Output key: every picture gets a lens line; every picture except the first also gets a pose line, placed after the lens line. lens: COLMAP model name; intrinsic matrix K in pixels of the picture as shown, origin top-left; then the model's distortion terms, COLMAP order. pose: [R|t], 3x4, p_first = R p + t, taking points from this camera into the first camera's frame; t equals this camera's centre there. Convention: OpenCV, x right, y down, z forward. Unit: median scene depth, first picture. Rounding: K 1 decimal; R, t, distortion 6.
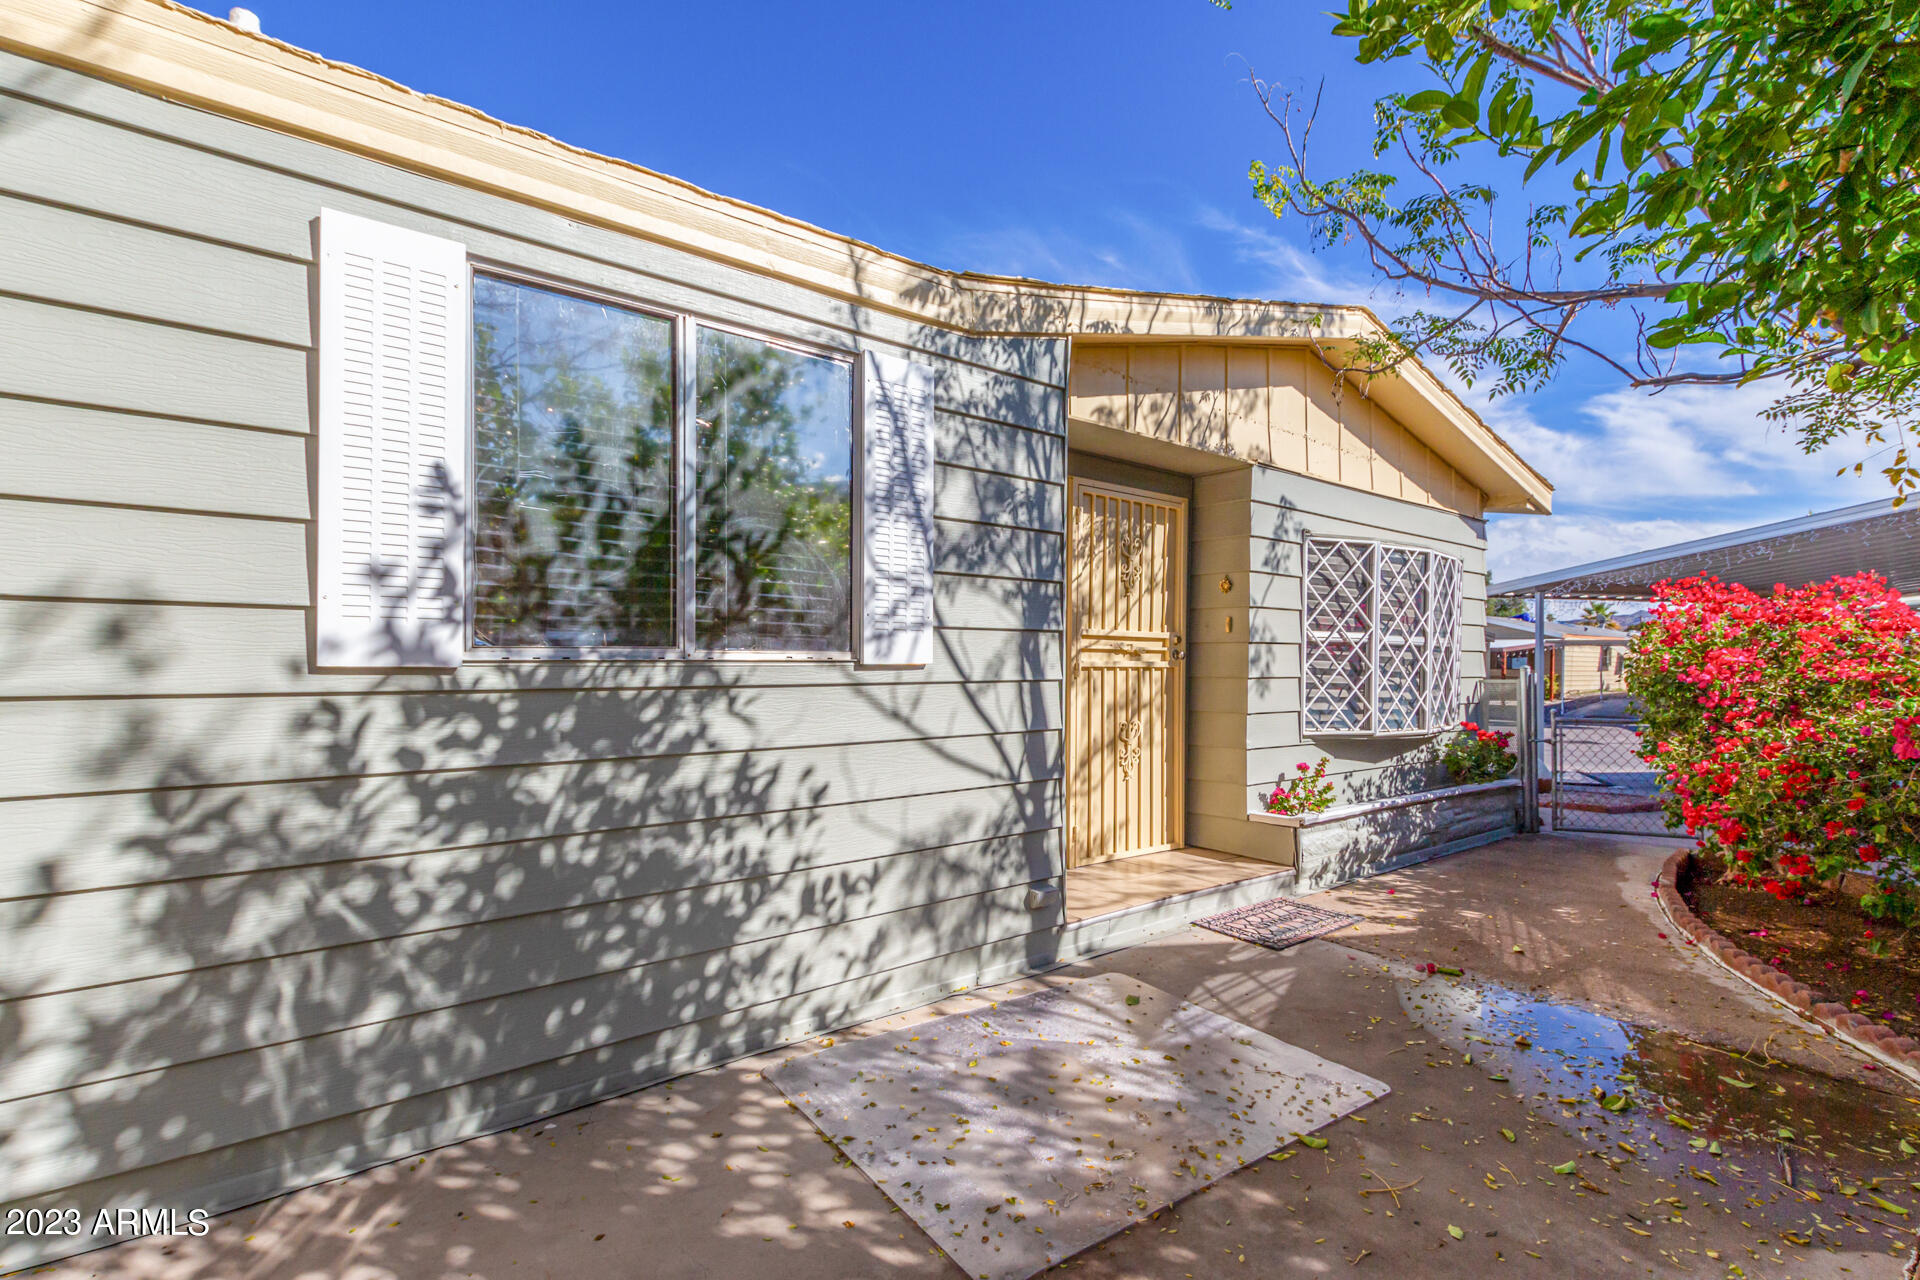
lens RADIAL K [[897.0, 0, 961.4], [0, 897.0, 646.2], [0, 0, 1]] dist [0.026500, -0.000238]
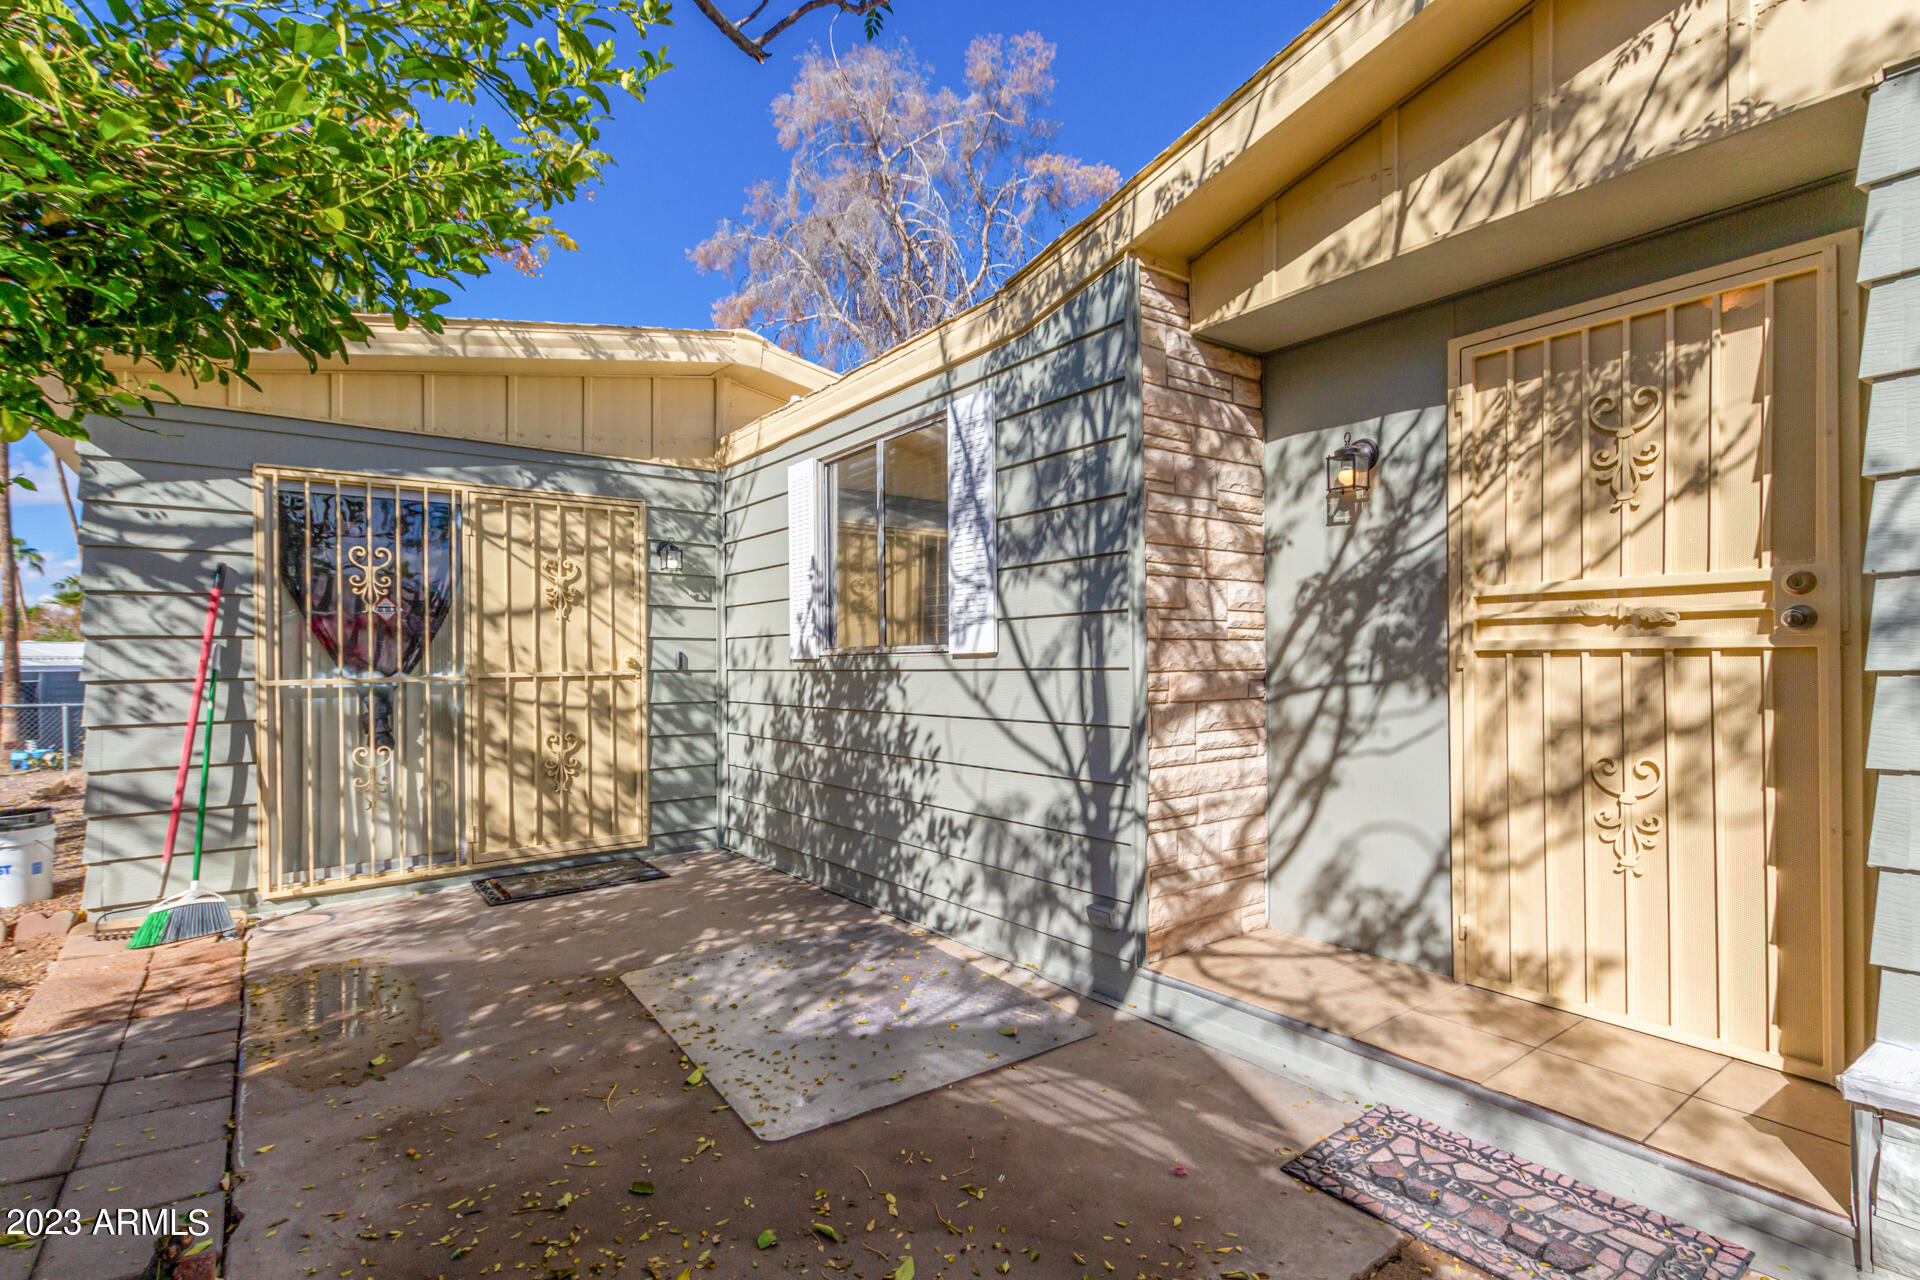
lens RADIAL K [[917.6, 0, 982.1], [0, 917.6, 650.6], [0, 0, 1]] dist [0.002237, -0.000098]
pose [[-0.024189, -0.027648, -0.999325, 1.115989], [0.018231, 0.999439, -0.028093, 0.049889], [0.999541, -0.018898, -0.023671, 1.028810]]
